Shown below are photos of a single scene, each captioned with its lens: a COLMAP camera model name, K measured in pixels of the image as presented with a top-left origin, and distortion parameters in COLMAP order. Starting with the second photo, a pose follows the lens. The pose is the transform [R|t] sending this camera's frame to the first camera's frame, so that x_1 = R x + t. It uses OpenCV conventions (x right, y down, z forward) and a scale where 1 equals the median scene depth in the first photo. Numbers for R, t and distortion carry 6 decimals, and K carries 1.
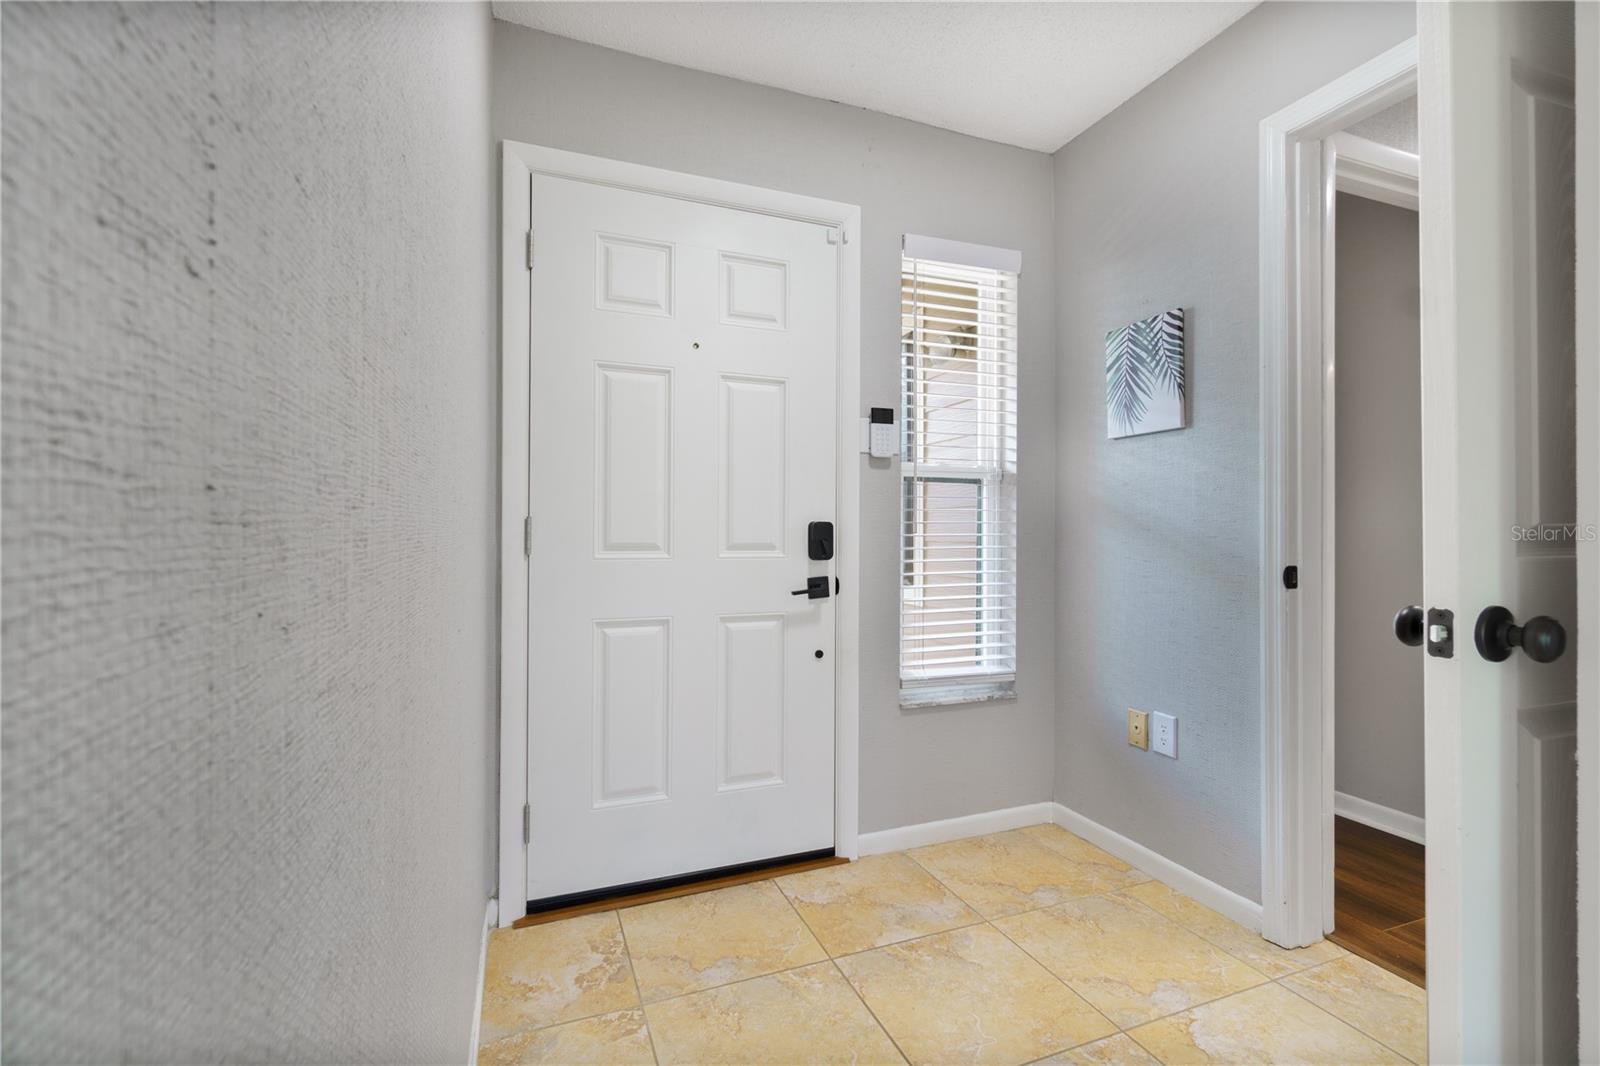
lens RADIAL K [[699.8, 0, 805.0], [0, 699.8, 533.3], [0, 0, 1]] dist [-0.001897, -0.000102]
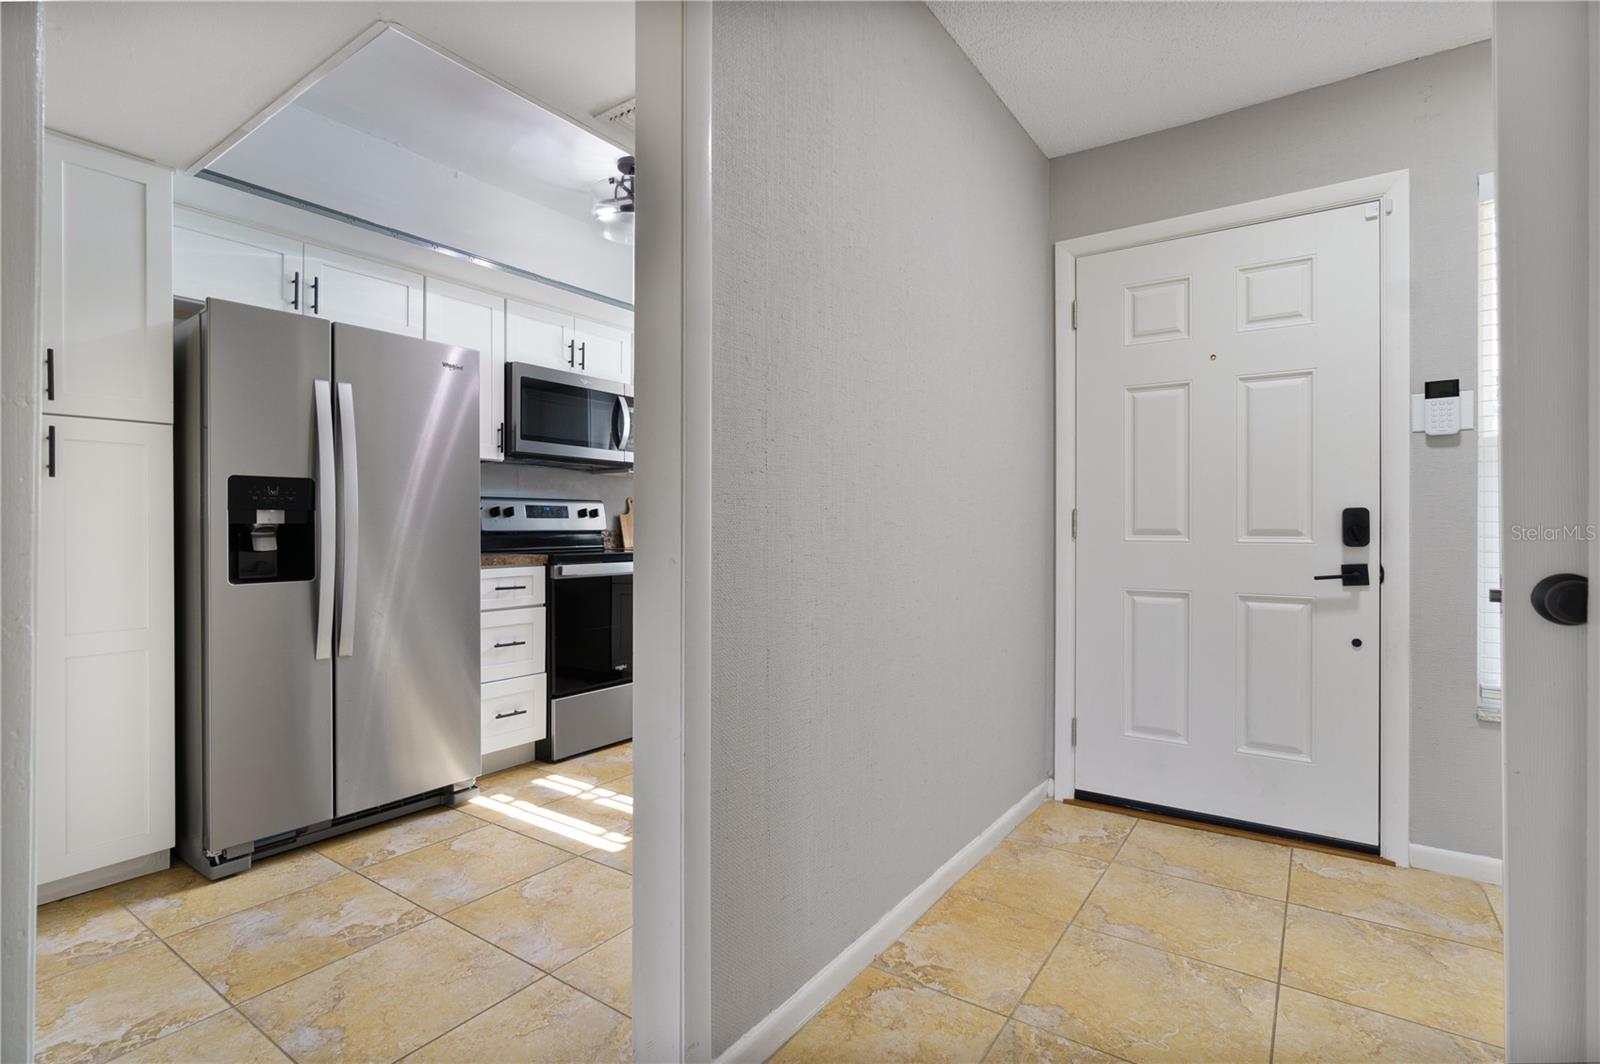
lens RADIAL K [[772.2, 0, 791.5], [0, 772.2, 525.3], [0, 0, 1]] dist [-0.022123, 0.000064]
pose [[0.541479, -0.003180, -0.840708, 0.516256], [0.002415, 0.999995, -0.002227, 0.008922], [0.840711, -0.000825, 0.541484, -0.258072]]
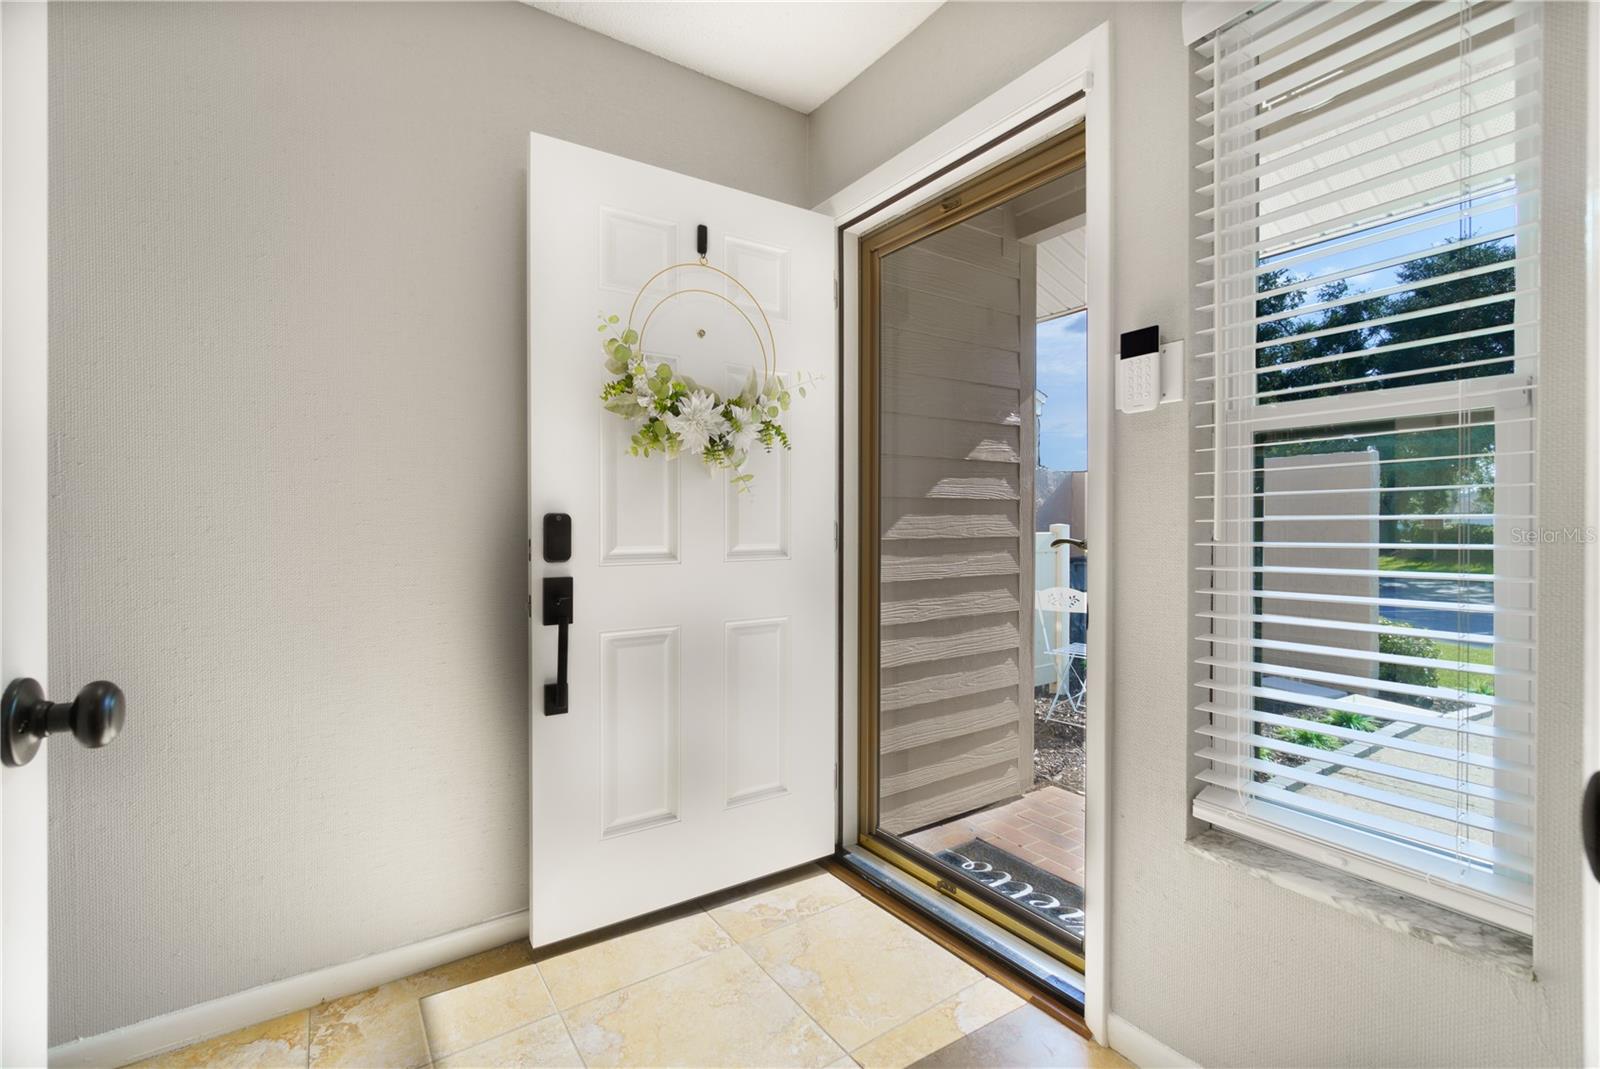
lens RADIAL K [[699.8, 0, 805.0], [0, 699.8, 534.8], [0, 0, 1]] dist [-0.001897, -0.000102]
pose [[0.218140, 0.002847, -0.975913, 0.680461], [0.000701, 0.999995, 0.003074, -0.005950], [0.975917, -0.001355, 0.218137, 0.633770]]
